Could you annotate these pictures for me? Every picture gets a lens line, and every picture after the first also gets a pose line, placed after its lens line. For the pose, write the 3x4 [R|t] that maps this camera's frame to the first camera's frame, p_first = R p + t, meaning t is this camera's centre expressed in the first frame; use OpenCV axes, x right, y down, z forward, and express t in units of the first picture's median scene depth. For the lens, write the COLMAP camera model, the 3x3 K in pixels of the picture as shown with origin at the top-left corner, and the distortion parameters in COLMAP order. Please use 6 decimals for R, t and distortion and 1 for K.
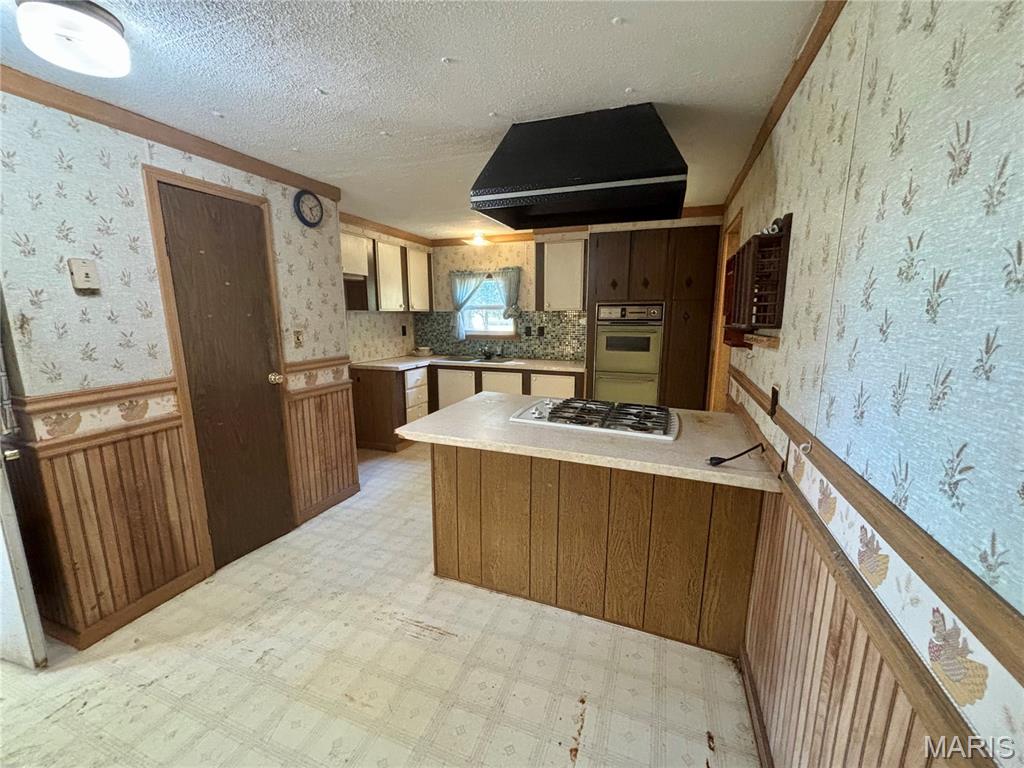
lens RADIAL K [[411.5, 0, 510.6], [0, 411.5, 385.3], [0, 0, 1]] dist [0.003138, -0.000817]
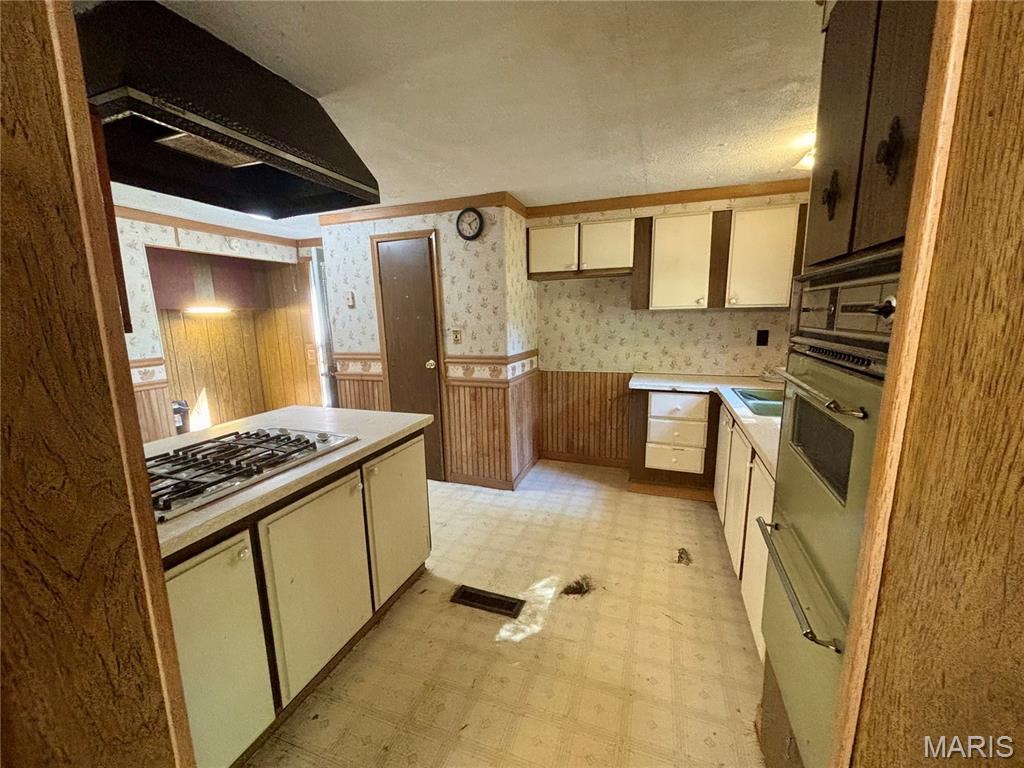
lens RADIAL K [[411.5, 0, 513.1], [0, 411.5, 387.0], [0, 0, 1]] dist [0.003138, -0.000817]
pose [[0.020479, 0.186375, -0.982265, 0.700996], [-0.157131, 0.970862, 0.180936, -0.210721], [0.987365, 0.150638, 0.049168, 1.102817]]
